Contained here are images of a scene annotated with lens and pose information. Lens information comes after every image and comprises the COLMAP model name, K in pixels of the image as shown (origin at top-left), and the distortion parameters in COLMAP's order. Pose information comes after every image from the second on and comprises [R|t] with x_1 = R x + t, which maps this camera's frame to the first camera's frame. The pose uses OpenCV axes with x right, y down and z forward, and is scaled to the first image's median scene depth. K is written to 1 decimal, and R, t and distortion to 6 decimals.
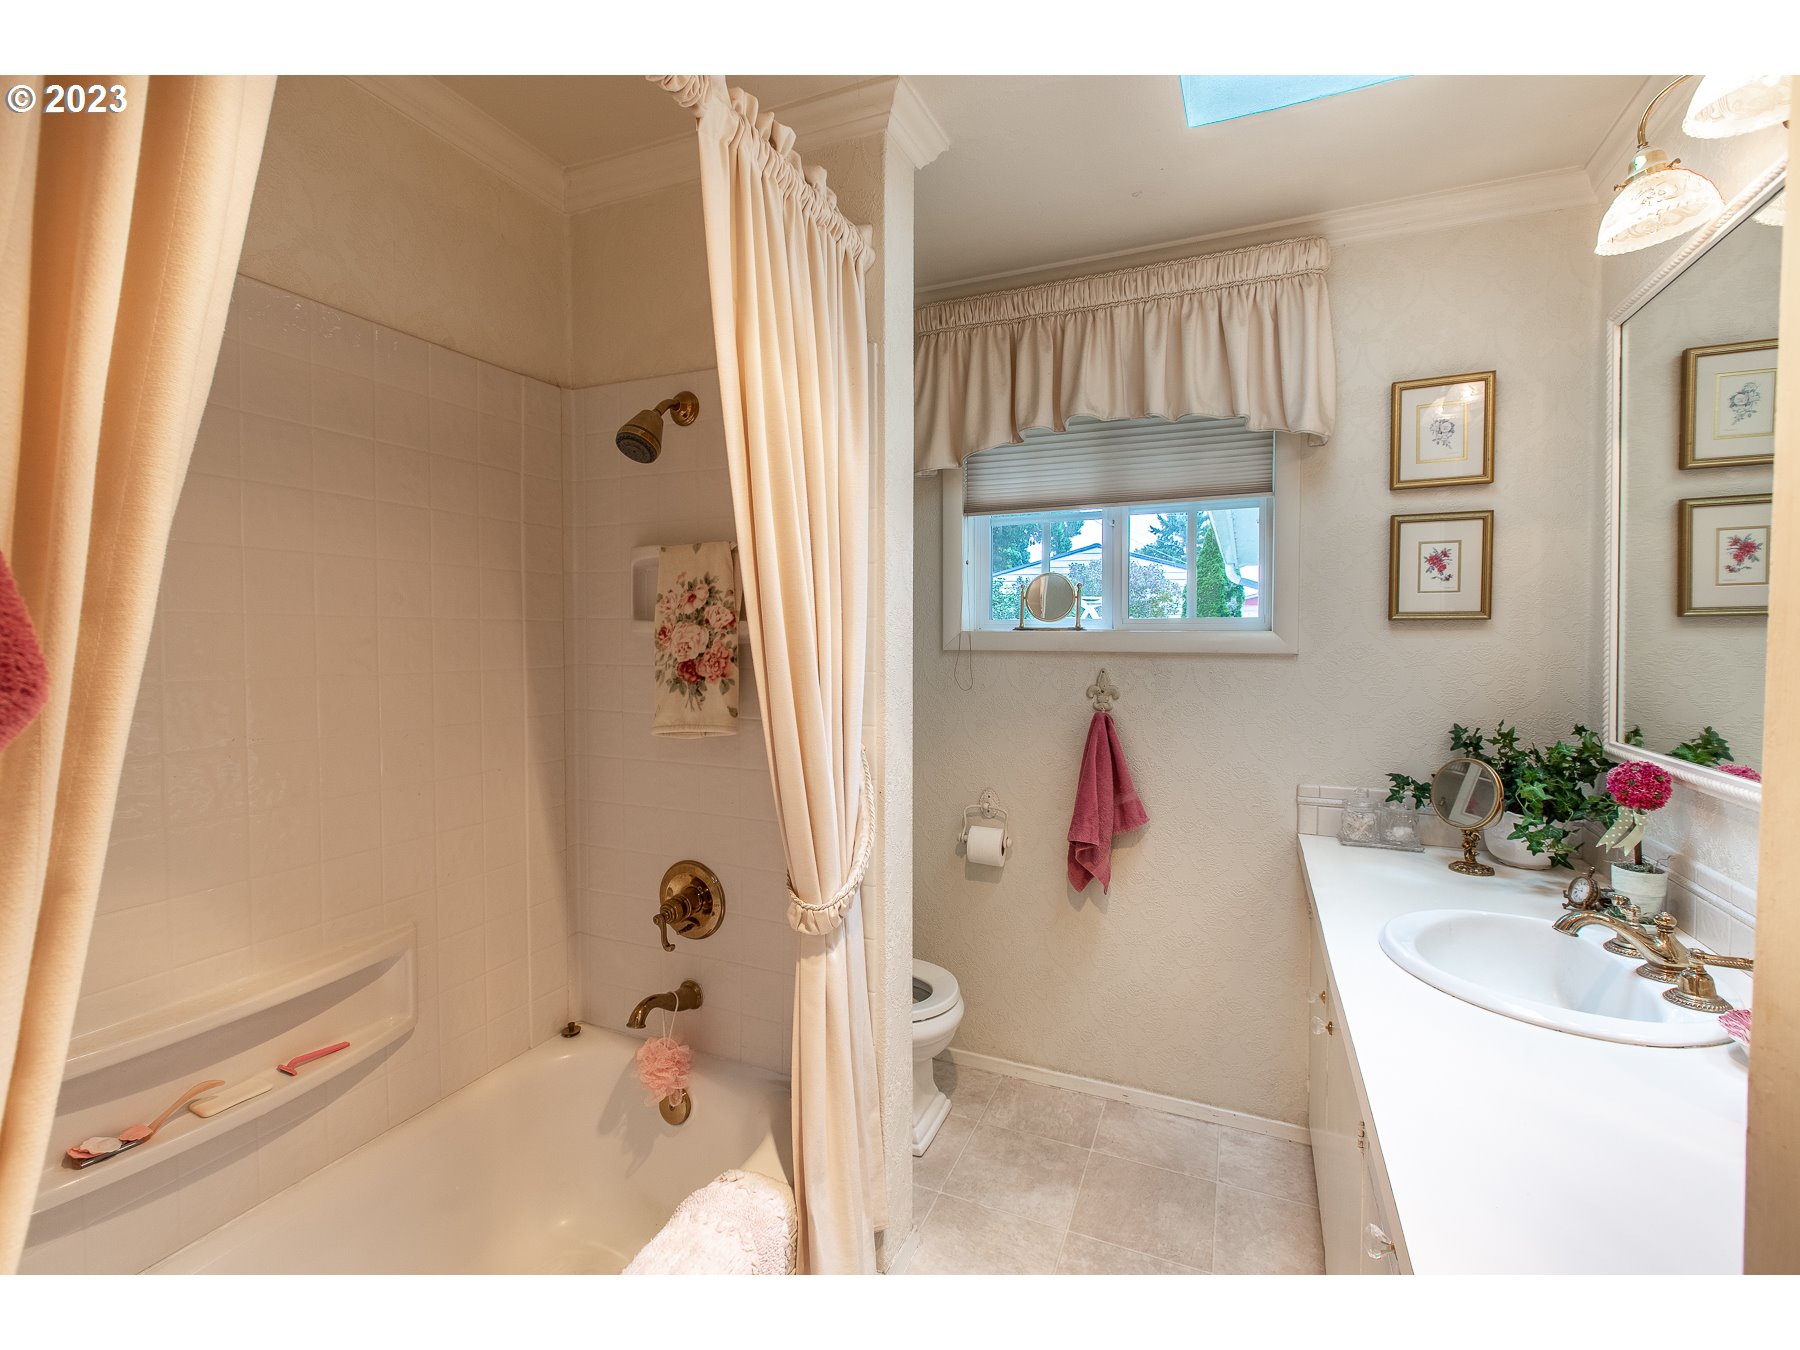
lens RADIAL K [[827.9, 0, 898.5], [0, 827.9, 670.9], [0, 0, 1]] dist [-0.001774, -0.001391]
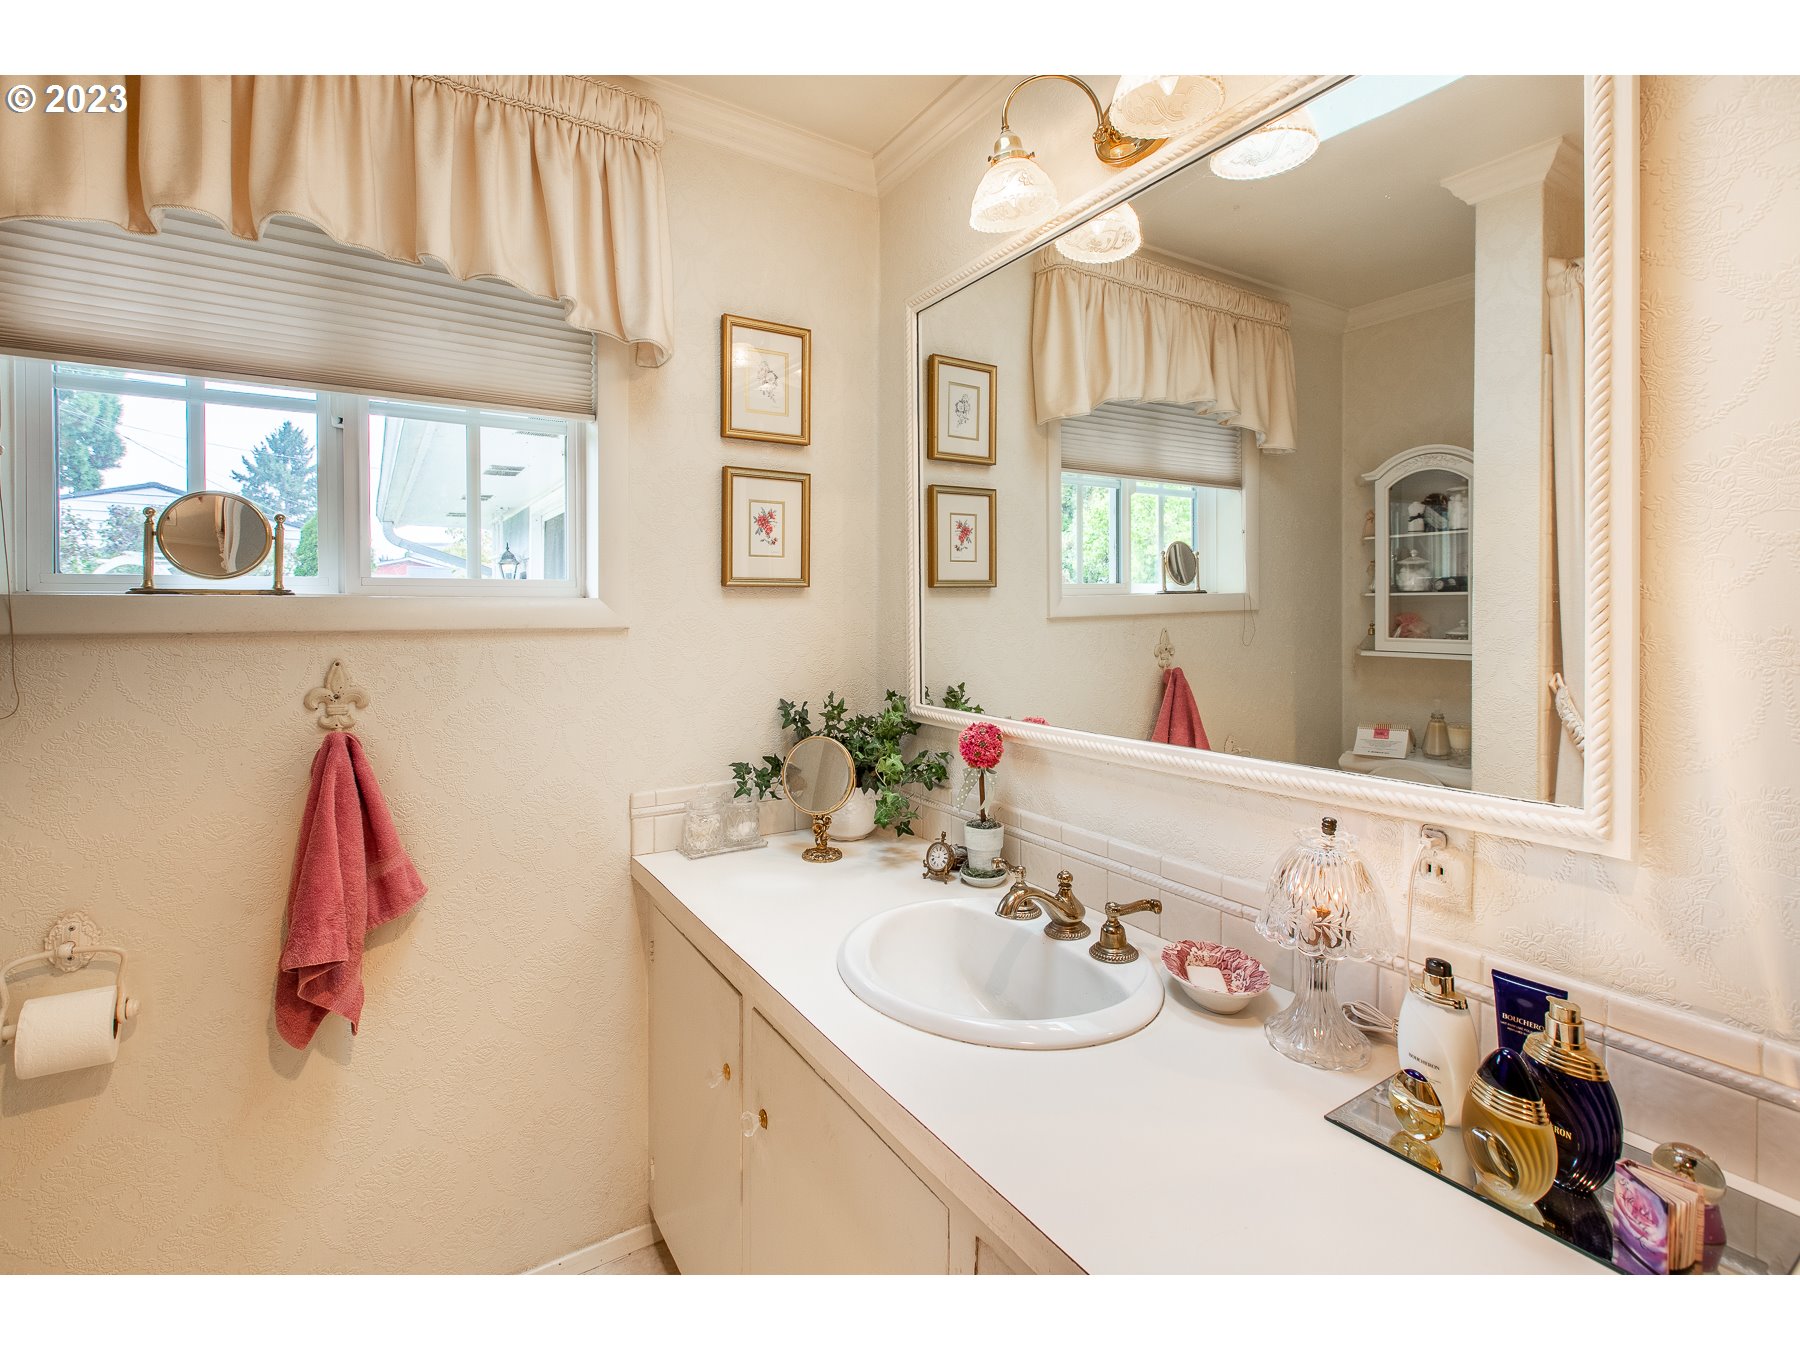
lens RADIAL K [[827.9, 0, 893.7], [0, 827.9, 618.7], [0, 0, 1]] dist [-0.001774, -0.001391]
pose [[0.558021, -0.012553, 0.829732, -0.028043], [0.036723, 0.999280, -0.009579, -0.012572], [-0.829014, 0.035815, 0.558080, 0.371785]]
